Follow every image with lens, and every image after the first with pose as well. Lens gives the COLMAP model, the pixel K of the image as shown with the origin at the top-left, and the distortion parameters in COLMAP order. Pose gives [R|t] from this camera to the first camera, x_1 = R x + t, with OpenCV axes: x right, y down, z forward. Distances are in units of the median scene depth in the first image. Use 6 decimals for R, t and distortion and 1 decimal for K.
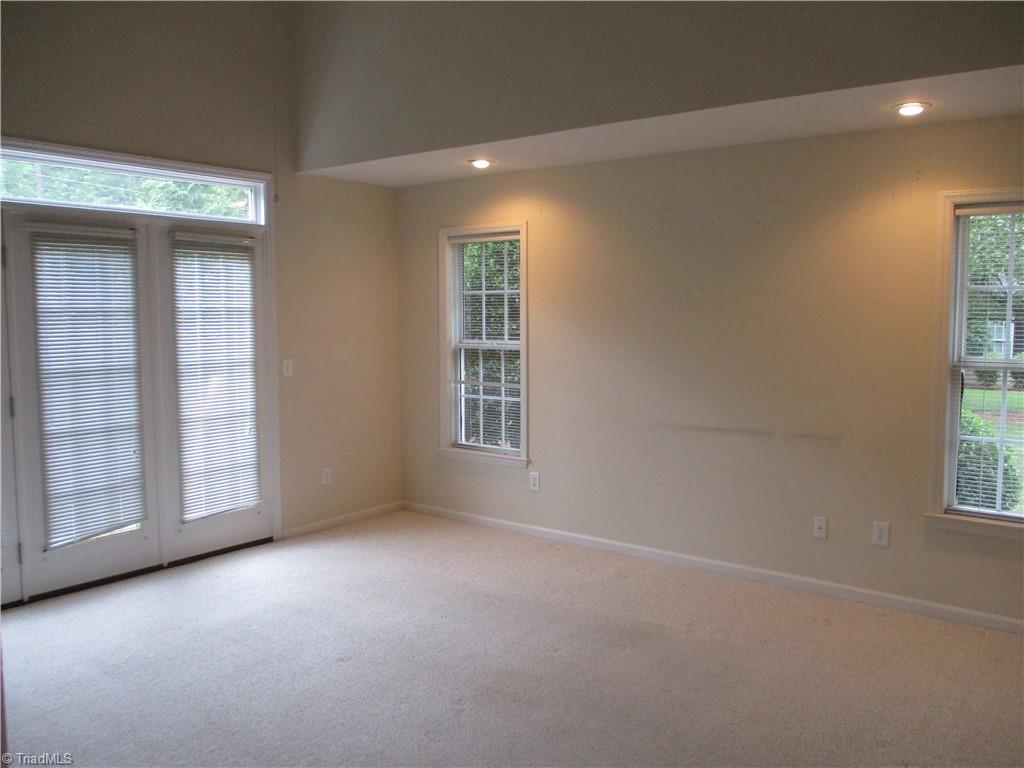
lens RADIAL K [[836.2, 0, 518.6], [0, 836.2, 370.0], [0, 0, 1]] dist [-0.039307, 0.006049]
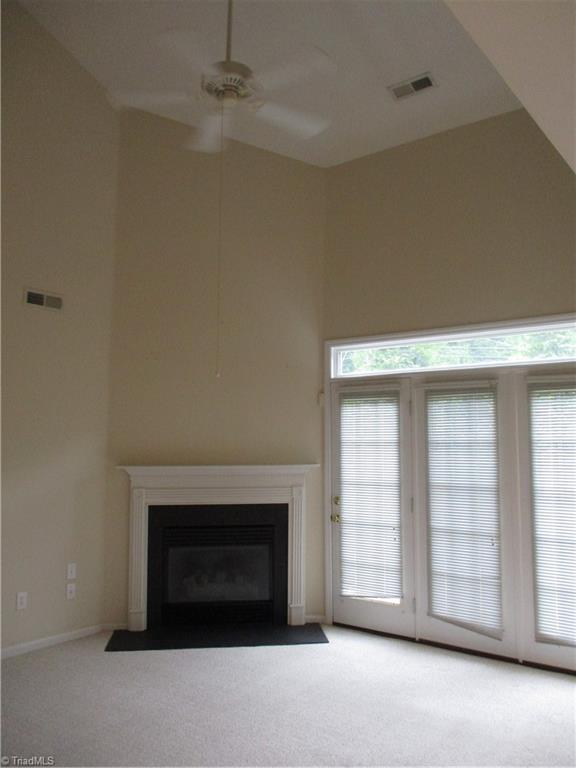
lens RADIAL K [[627.1, 0, 288.0], [0, 627.1, 384.0], [0, 0, 1]] dist [-0.039307, 0.006049]
pose [[0.004922, -0.082093, -0.996613, 0.442044], [-0.074404, 0.993832, -0.082231, -0.052526], [0.997216, 0.074556, -0.001216, 0.608387]]
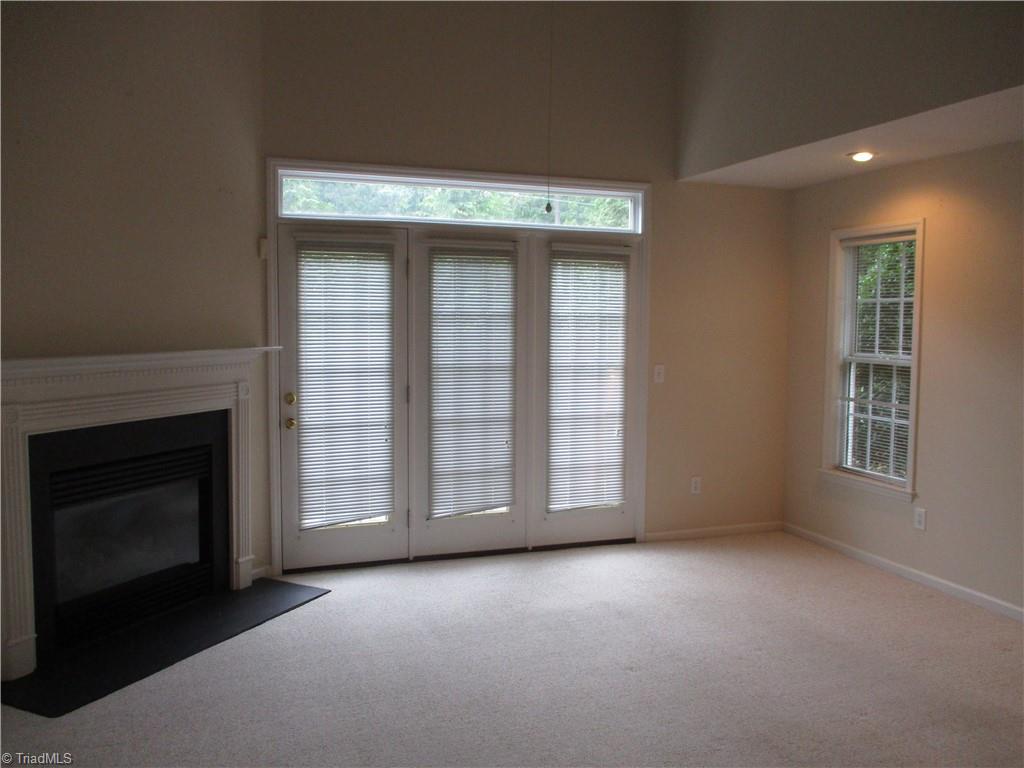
lens RADIAL K [[836.2, 0, 518.6], [0, 836.2, 370.0], [0, 0, 1]] dist [-0.039307, 0.006049]
pose [[0.844688, 0.046048, -0.533275, 0.127617], [-0.051578, 0.998659, 0.004535, -0.003182], [0.532769, 0.023675, 0.845930, 0.054606]]
